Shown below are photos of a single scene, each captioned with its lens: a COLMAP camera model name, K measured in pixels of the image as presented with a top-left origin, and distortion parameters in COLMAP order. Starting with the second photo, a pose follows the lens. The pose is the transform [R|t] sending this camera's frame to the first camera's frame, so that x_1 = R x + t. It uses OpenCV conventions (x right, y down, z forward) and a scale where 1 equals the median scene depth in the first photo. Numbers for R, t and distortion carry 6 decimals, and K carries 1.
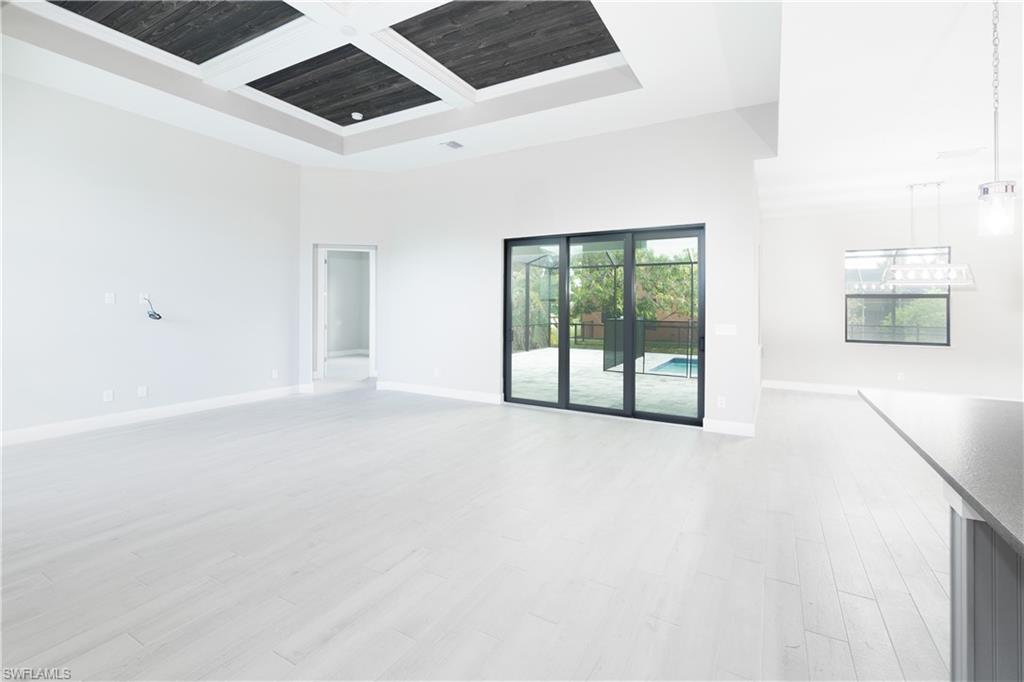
lens RADIAL K [[443.5, 0, 536.3], [0, 443.5, 304.6], [0, 0, 1]] dist [0.002381, -0.000372]
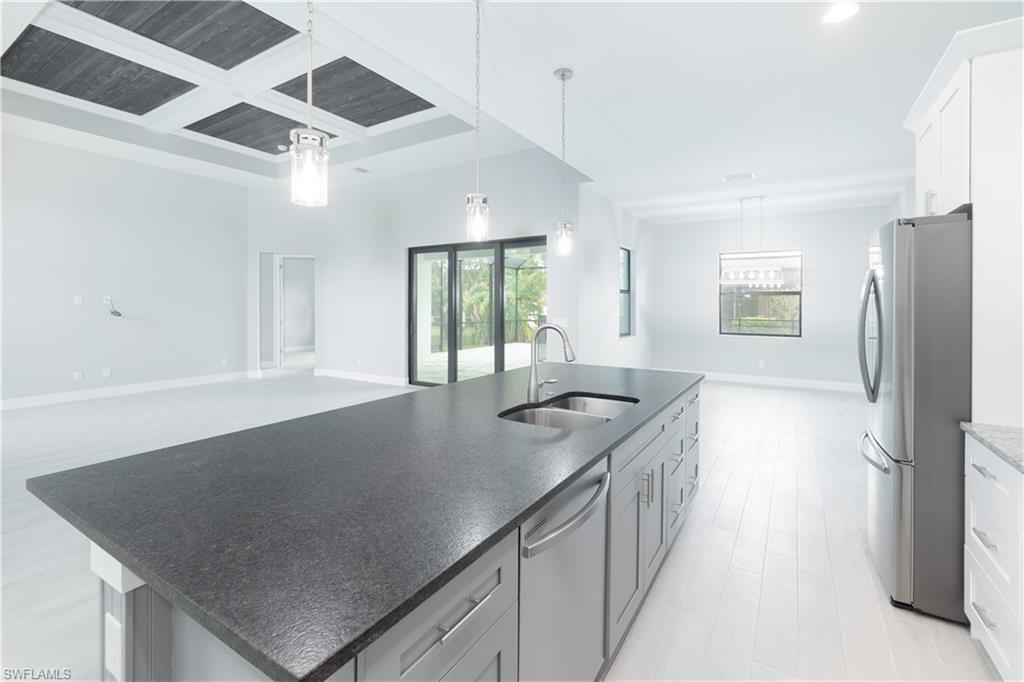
lens RADIAL K [[443.5, 0, 536.9], [0, 443.5, 307.3], [0, 0, 1]] dist [0.002381, -0.000372]
pose [[0.999064, -0.005182, -0.042933, 0.337995], [0.005604, 0.999937, 0.009728, 0.001735], [0.042880, -0.009959, 0.999031, -0.181444]]
